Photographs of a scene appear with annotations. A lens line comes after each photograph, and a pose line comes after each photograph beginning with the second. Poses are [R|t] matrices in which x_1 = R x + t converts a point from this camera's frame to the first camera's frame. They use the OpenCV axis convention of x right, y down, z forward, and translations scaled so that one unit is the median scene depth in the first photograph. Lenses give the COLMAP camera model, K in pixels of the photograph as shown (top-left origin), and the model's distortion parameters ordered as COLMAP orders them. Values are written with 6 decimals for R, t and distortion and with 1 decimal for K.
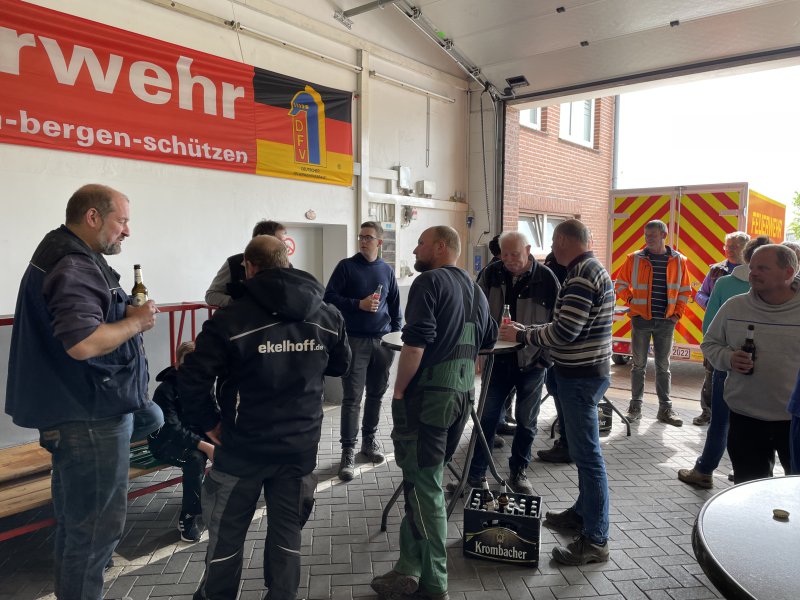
lens RADIAL K [[601.0, 0, 404.7], [0, 601.0, 297.1], [0, 0, 1]] dist [0.097050, -0.115830]
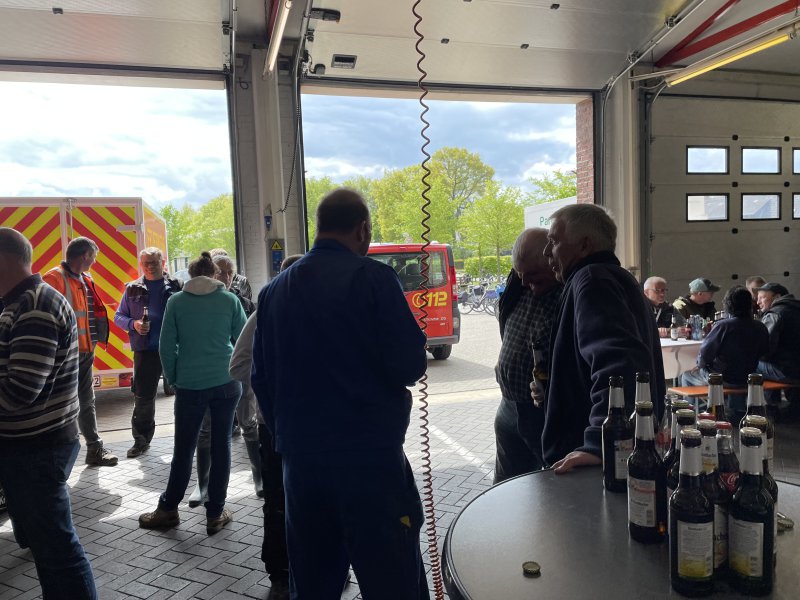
lens RADIAL K [[601.0, 0, 388.1], [0, 601.0, 291.7], [0, 0, 1]] dist [0.097050, -0.115830]
pose [[0.566942, -0.073101, 0.820508, -0.044175], [0.103149, 0.994515, 0.017332, -0.016663], [-0.817274, 0.074808, 0.571372, 0.162066]]
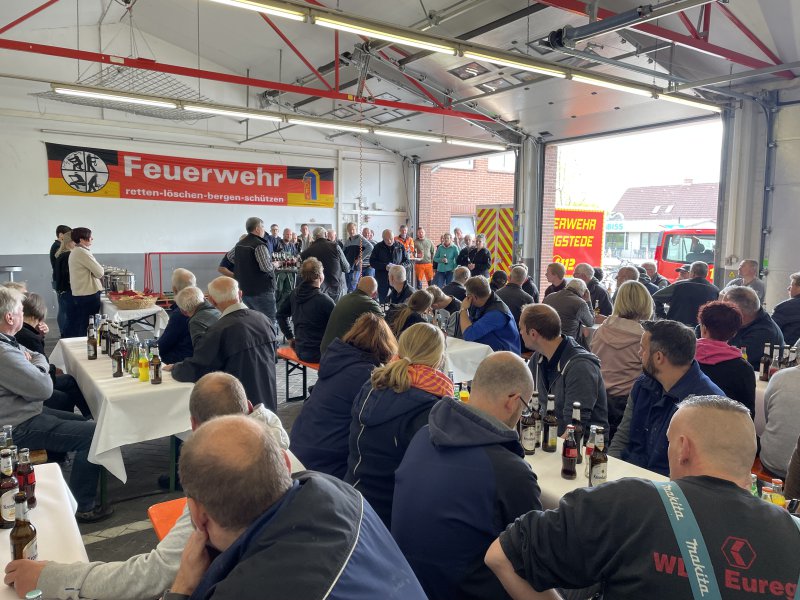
lens RADIAL K [[601.0, 0, 393.6], [0, 601.0, 298.9], [0, 0, 1]] dist [0.097050, -0.115830]
pose [[0.953406, 0.038124, -0.299272, 1.028371], [-0.029596, 0.999018, 0.032978, 0.104925], [0.300235, -0.022584, 0.953598, -1.420836]]
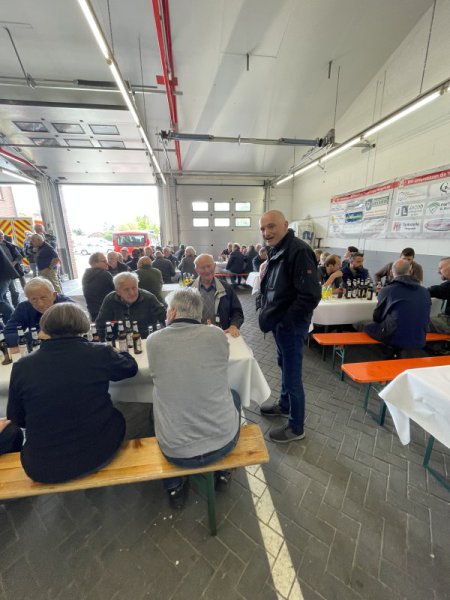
lens RADIAL K [[242.7, 0, 223.4], [0, 242.7, 305.8], [0, 0, 1]] dist [0.003759, 0.000488]
pose [[0.687677, -0.217550, 0.692656, 0.309992], [0.073020, 0.969937, 0.232144, 0.086552], [-0.722336, -0.109063, 0.682888, -1.109729]]
